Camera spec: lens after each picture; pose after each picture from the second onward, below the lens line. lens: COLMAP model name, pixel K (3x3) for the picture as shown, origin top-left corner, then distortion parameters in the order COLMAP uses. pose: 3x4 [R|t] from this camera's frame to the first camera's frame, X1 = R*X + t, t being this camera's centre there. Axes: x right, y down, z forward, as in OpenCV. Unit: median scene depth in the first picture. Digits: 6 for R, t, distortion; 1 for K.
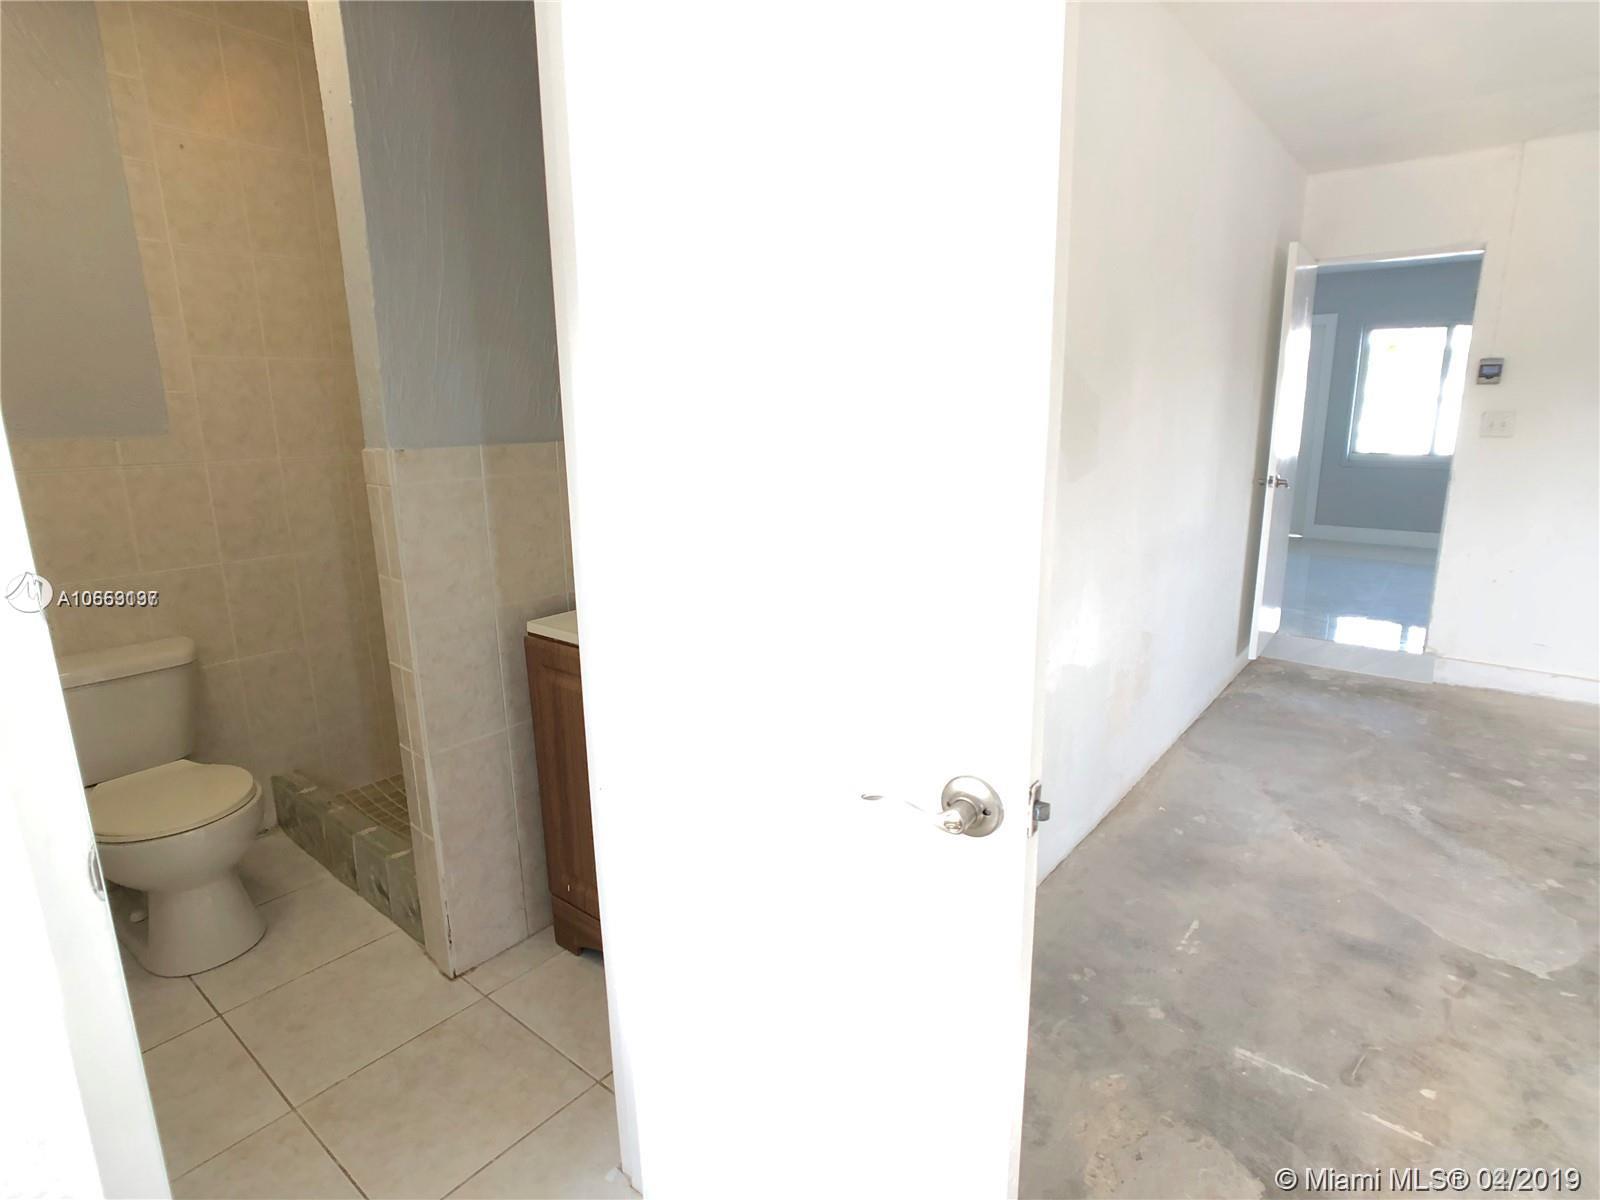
lens RADIAL K [[845.9, 0, 818.5], [0, 845.9, 598.7], [0, 0, 1]] dist [-0.050027, 0.025127]
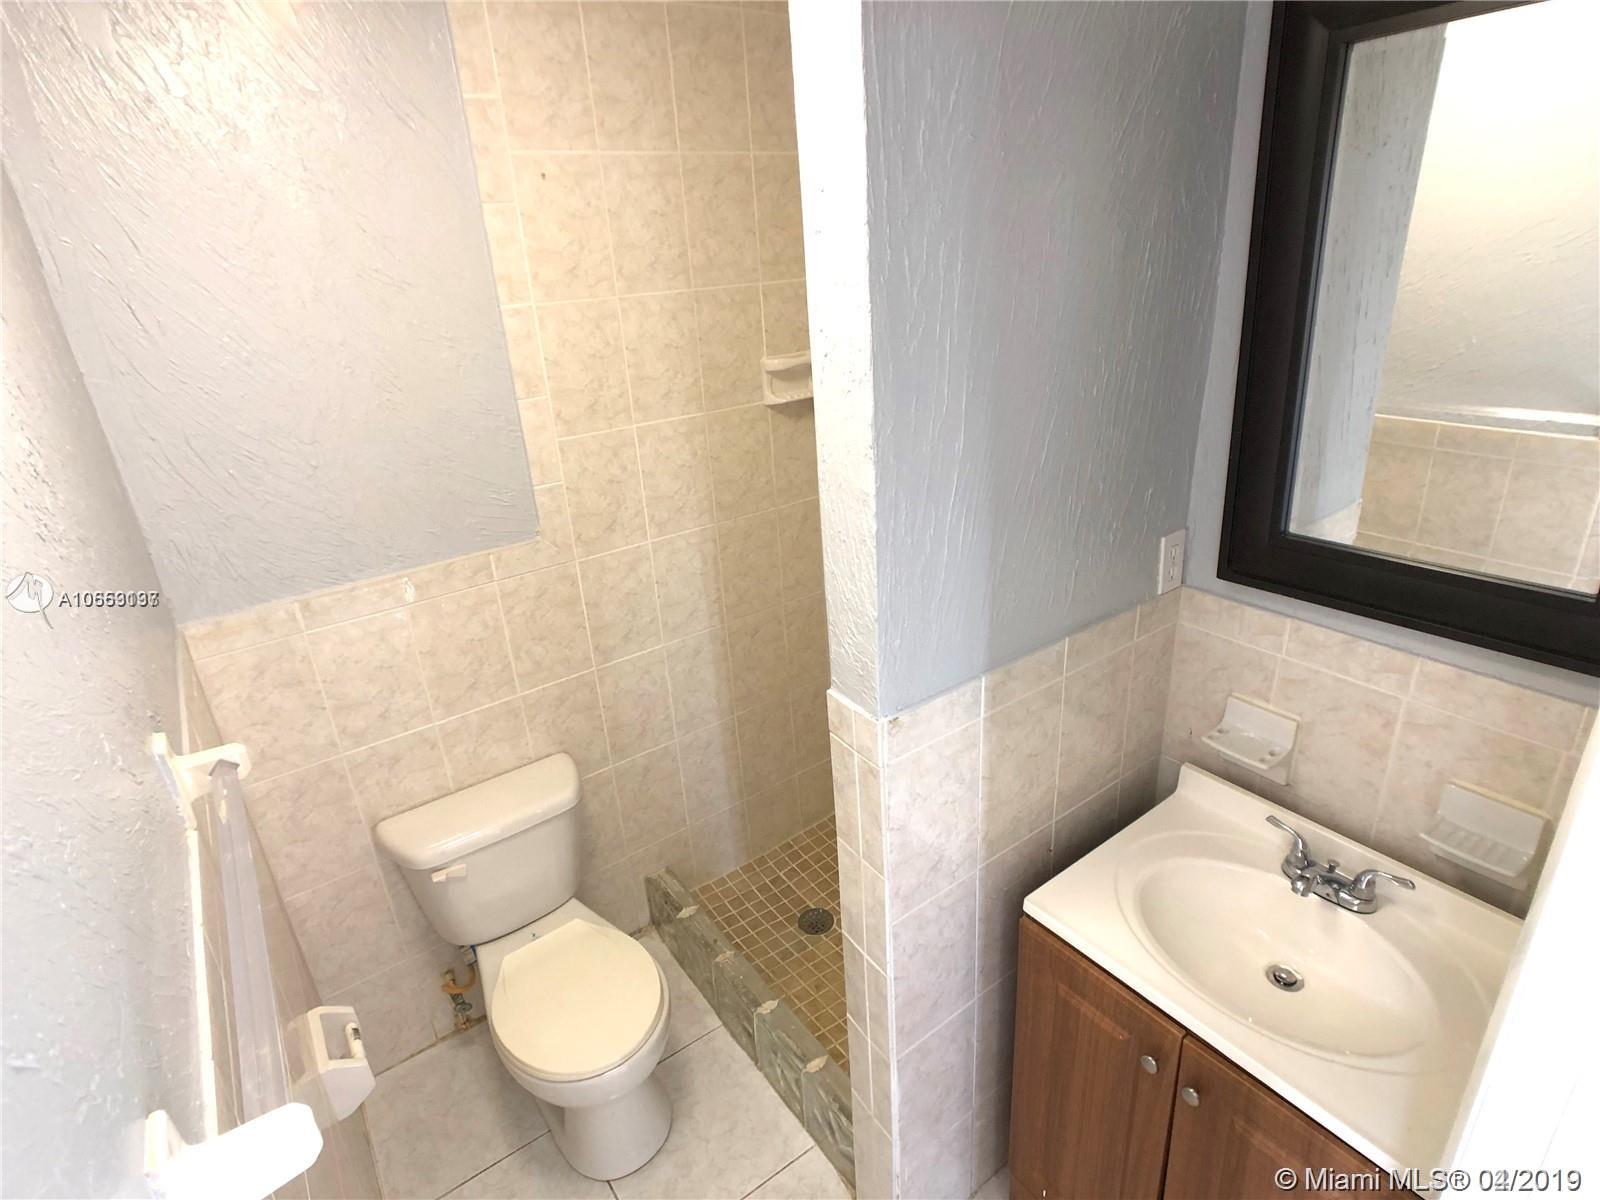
lens RADIAL K [[845.9, 0, 818.5], [0, 845.9, 598.7], [0, 0, 1]] dist [-0.050027, 0.025127]
pose [[0.963650, 0.065679, -0.258968, -0.312253], [-0.017046, 0.982451, 0.185738, -0.324450], [0.266622, -0.174572, 0.947859, 0.276739]]
